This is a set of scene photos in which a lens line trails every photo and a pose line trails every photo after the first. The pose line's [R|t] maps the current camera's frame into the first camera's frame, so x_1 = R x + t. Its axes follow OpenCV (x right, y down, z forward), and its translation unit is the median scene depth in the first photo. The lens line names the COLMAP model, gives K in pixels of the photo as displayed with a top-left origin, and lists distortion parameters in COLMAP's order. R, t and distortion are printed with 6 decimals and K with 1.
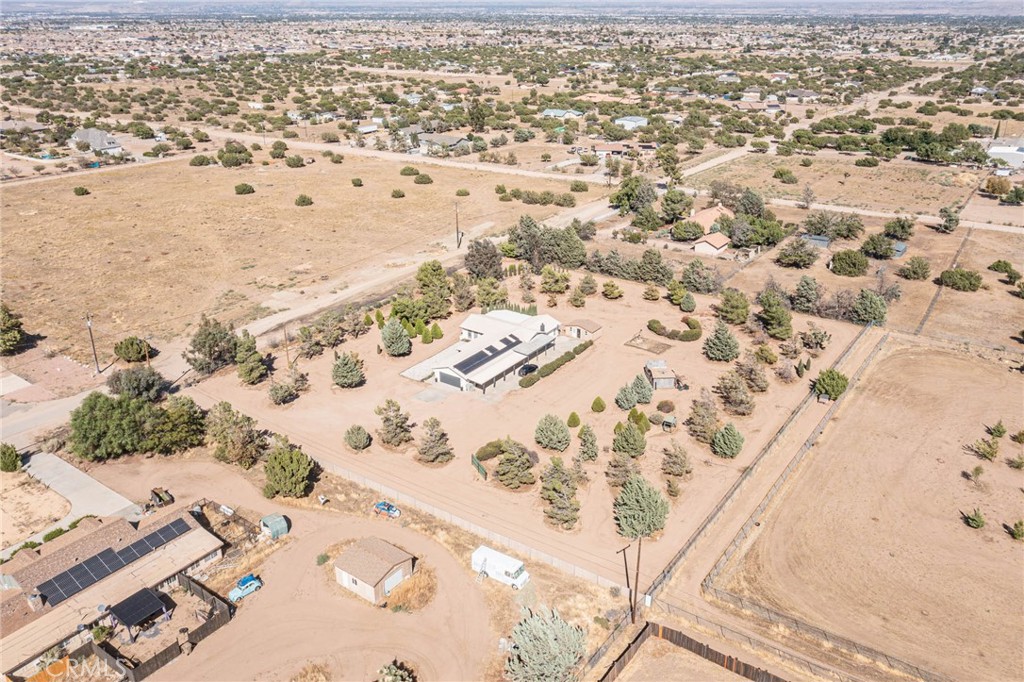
lens RADIAL K [[801.6, 0, 512.0], [0, 801.6, 341.0], [0, 0, 1]] dist [0.002547, -0.001195]
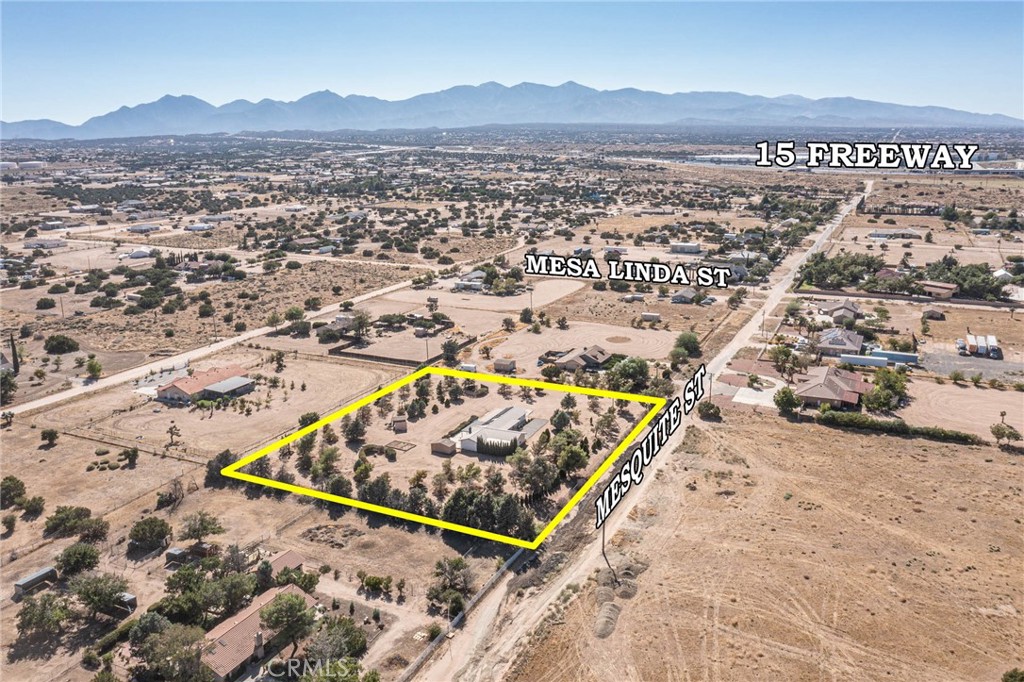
lens RADIAL K [[811.1, 0, 515.1], [0, 811.1, 340.3], [0, 0, 1]] dist [-0.001820, 0.001894]
pose [[-0.985418, 0.054321, -0.161249, 0.175905], [-0.054288, 0.797768, 0.600515, -0.984928], [0.161260, 0.600512, -0.783186, 1.938267]]
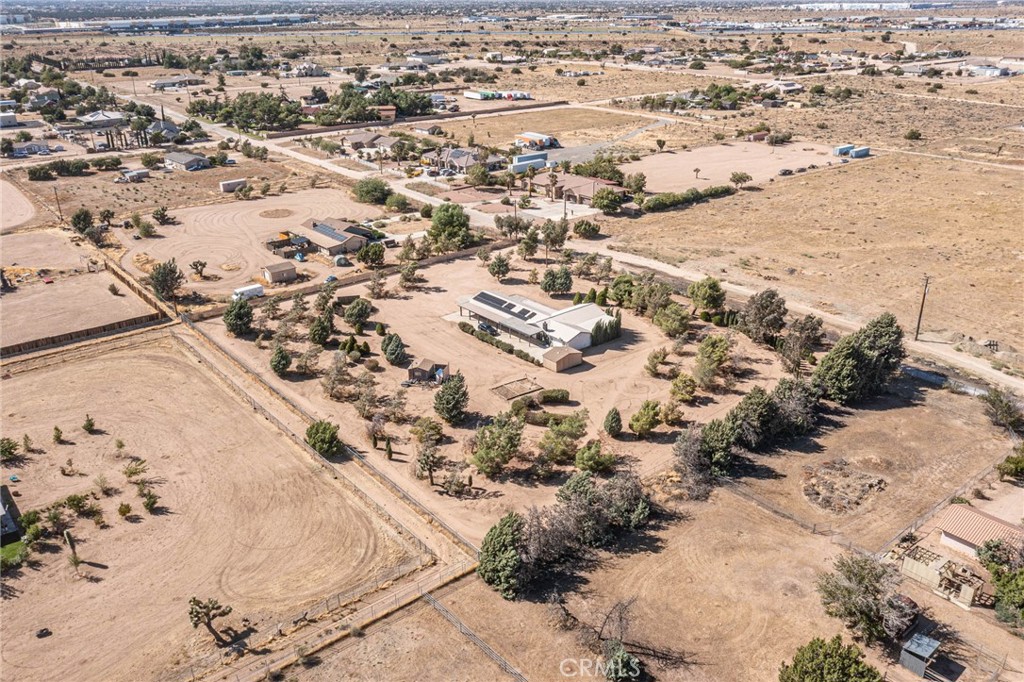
lens RADIAL K [[829.3, 0, 512.0], [0, 829.3, 341.0], [0, 0, 1]] dist [-0.004876, -0.000612]
pose [[-0.269939, 0.377666, -0.885721, 0.885518], [-0.364168, 0.811497, 0.457005, -0.417881], [0.891355, 0.445915, -0.081521, 0.970641]]
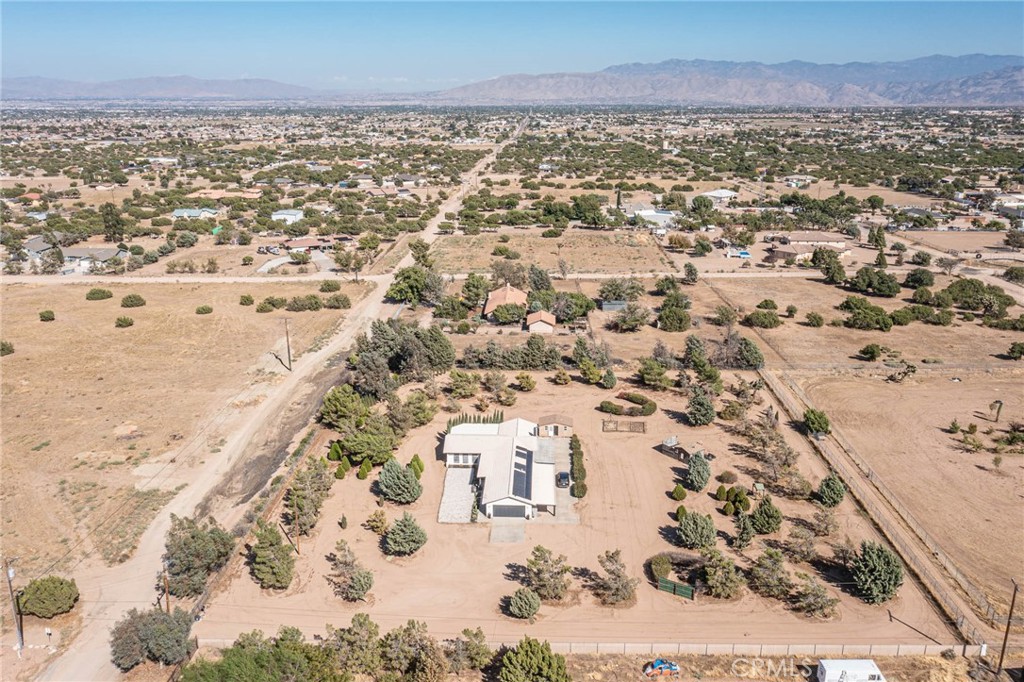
lens RADIAL K [[829.3, 0, 512.0], [0, 829.3, 341.0], [0, 0, 1]] dist [-0.004876, -0.000612]
pose [[0.837116, -0.155852, 0.524354, -0.423285], [0.212863, 0.975813, -0.049792, -0.069856], [-0.503911, 0.153297, 0.850043, 0.181017]]
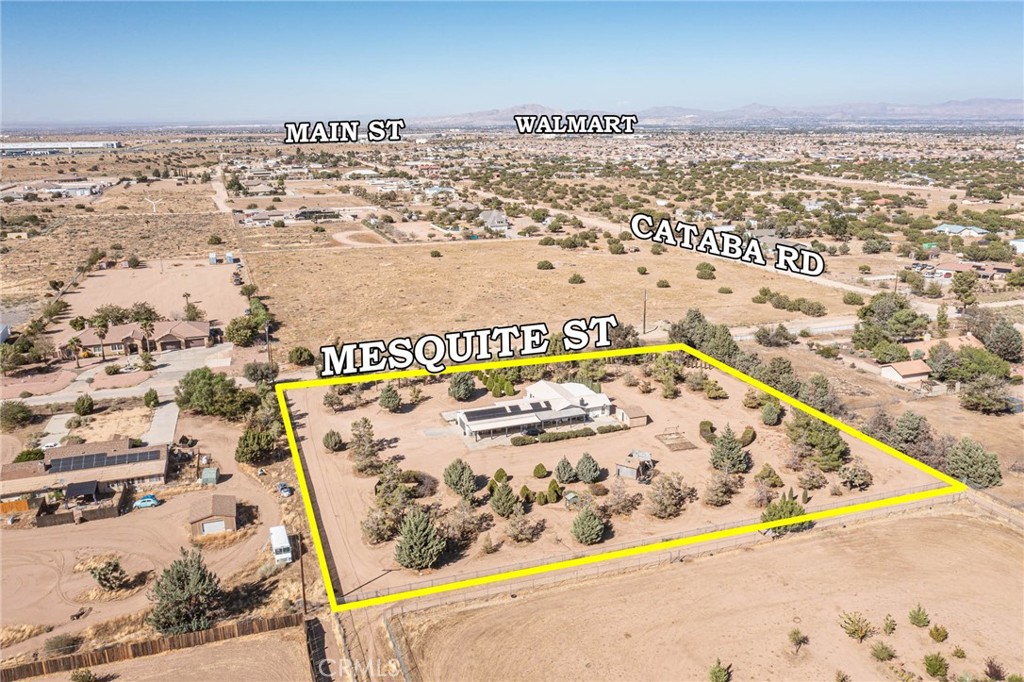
lens RADIAL K [[805.7, 0, 517.3], [0, 805.7, 340.2], [0, 0, 1]] dist [-0.008316, -0.000897]
pose [[0.817687, 0.151337, -0.555414, 0.492904], [-0.220807, 0.973481, -0.059824, -0.012925], [0.531632, 0.171557, 0.829419, 0.071996]]
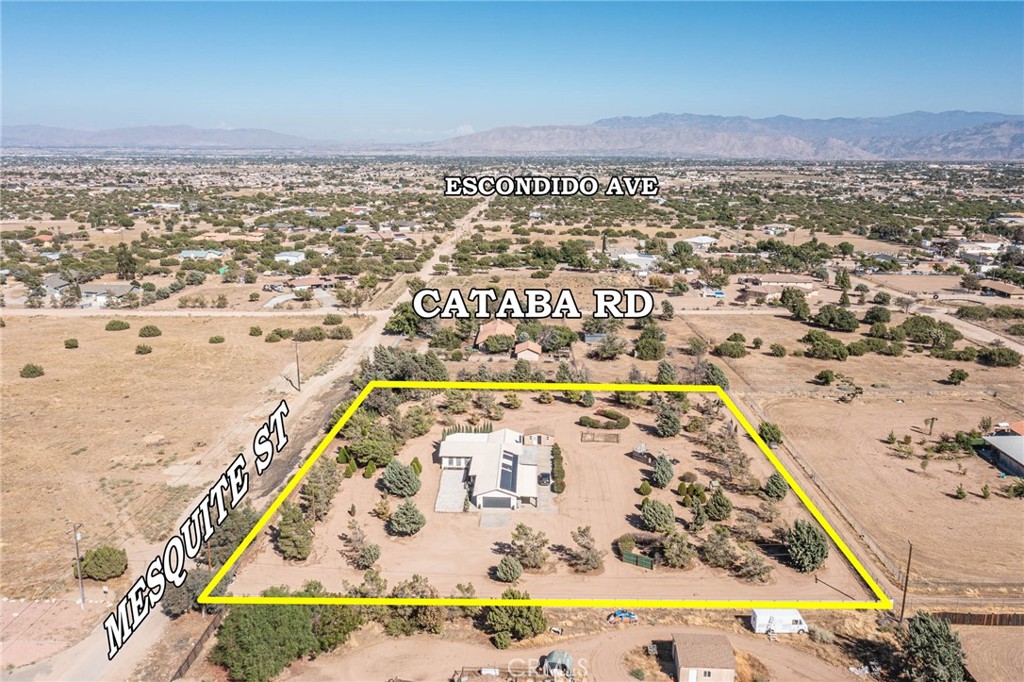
lens RADIAL K [[827.3, 0, 512.0], [0, 827.3, 341.0], [0, 0, 1]] dist [-0.005015, -0.003146]
pose [[0.832306, -0.120726, 0.541010, -0.486665], [0.208310, 0.972578, -0.103441, -0.029255], [-0.513686, 0.198792, 0.834631, 0.086264]]
